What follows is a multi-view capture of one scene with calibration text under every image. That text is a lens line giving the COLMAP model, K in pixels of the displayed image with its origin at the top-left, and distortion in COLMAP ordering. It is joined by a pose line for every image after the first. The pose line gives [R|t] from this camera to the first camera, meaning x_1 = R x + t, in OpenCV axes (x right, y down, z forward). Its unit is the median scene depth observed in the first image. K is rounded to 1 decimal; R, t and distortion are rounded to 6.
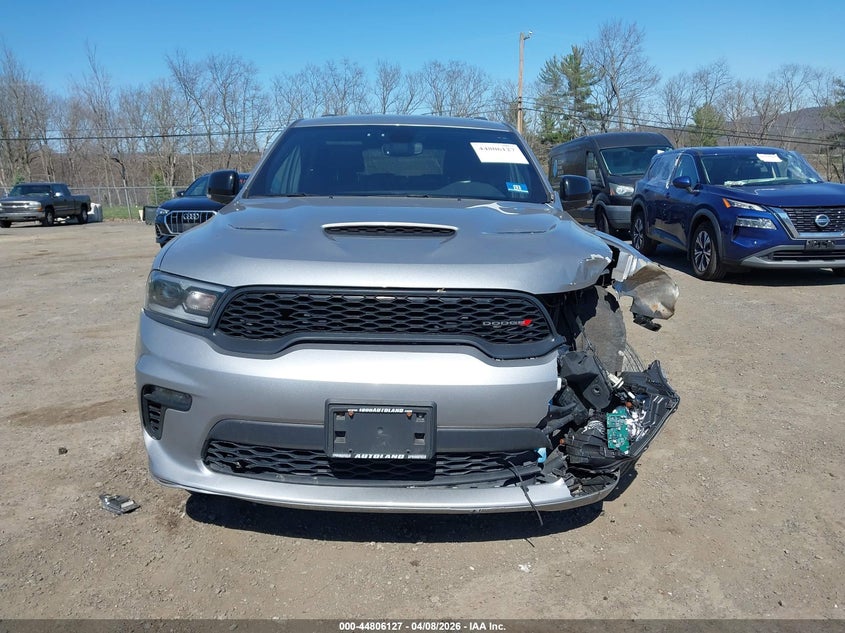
lens RADIAL K [[647.8, 0, 395.5], [0, 647.8, 329.3], [0, 0, 1]] dist [0.003934, -0.010157]
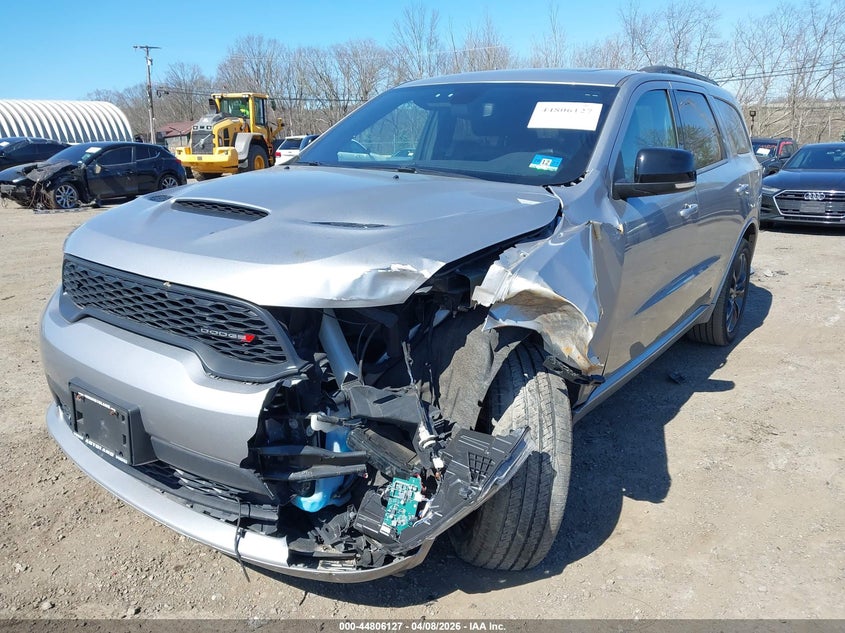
lens RADIAL K [[642.8, 0, 422.3], [0, 642.8, 341.4], [0, 0, 1]] dist [0.005995, 0.000421]
pose [[0.820538, 0.182493, -0.541676, 0.650598], [-0.138903, 0.982918, 0.120738, -0.106260], [0.554457, -0.023830, 0.831871, 0.363800]]
